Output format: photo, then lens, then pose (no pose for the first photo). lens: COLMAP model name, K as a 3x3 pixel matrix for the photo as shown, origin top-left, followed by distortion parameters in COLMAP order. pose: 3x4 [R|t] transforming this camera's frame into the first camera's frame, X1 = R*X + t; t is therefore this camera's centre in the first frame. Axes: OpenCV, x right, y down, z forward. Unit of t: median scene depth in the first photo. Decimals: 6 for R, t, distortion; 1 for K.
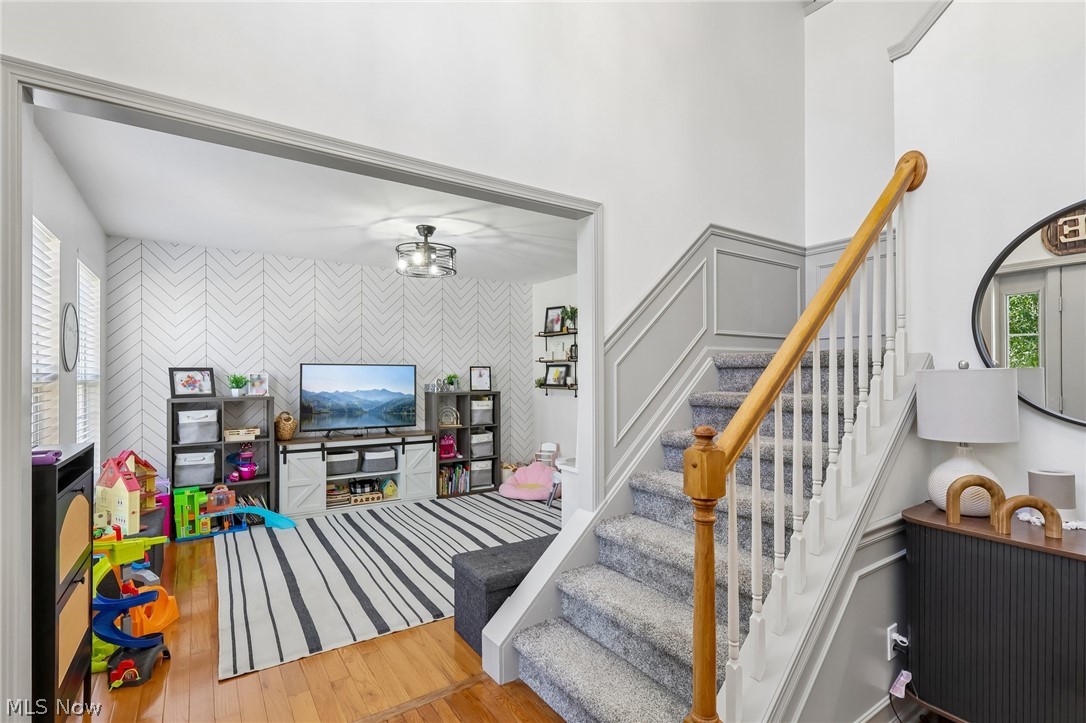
lens RADIAL K [[504.8, 0, 539.2], [0, 504.8, 372.7], [0, 0, 1]] dist [-0.000914, 0.001375]
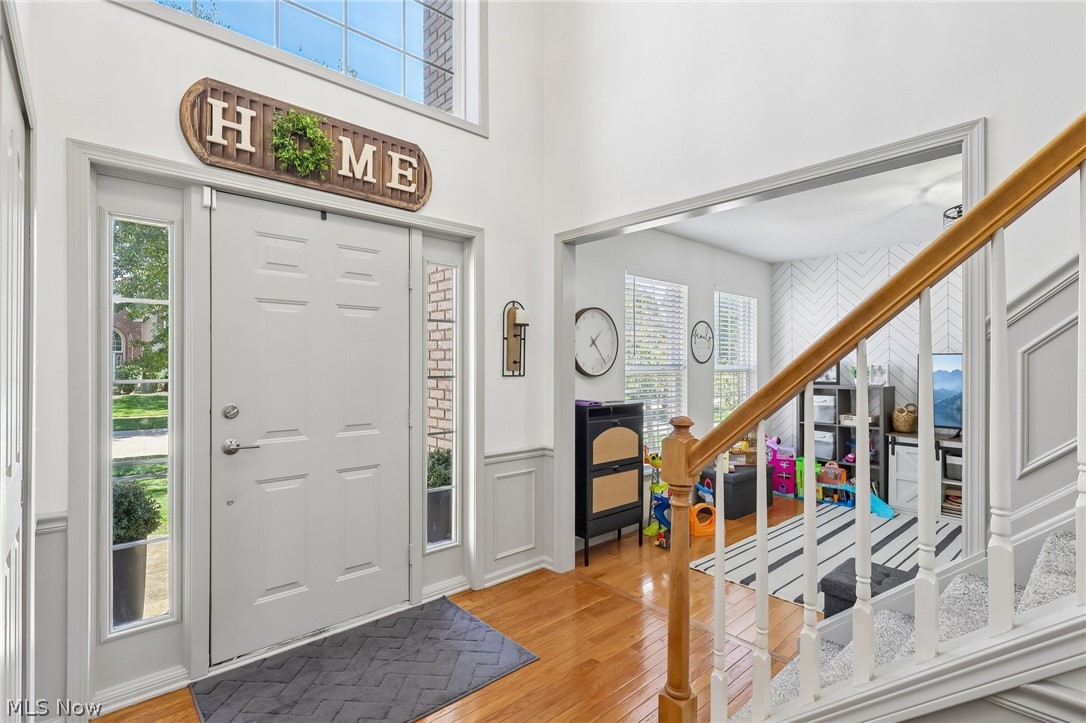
lens RADIAL K [[504.8, 0, 536.5], [0, 504.8, 361.1], [0, 0, 1]] dist [-0.000914, 0.001375]
pose [[0.144920, -0.006472, -0.989422, 0.386453], [0.000432, 0.999979, -0.006477, 0.001371], [0.989443, 0.000511, 0.144920, 0.160237]]
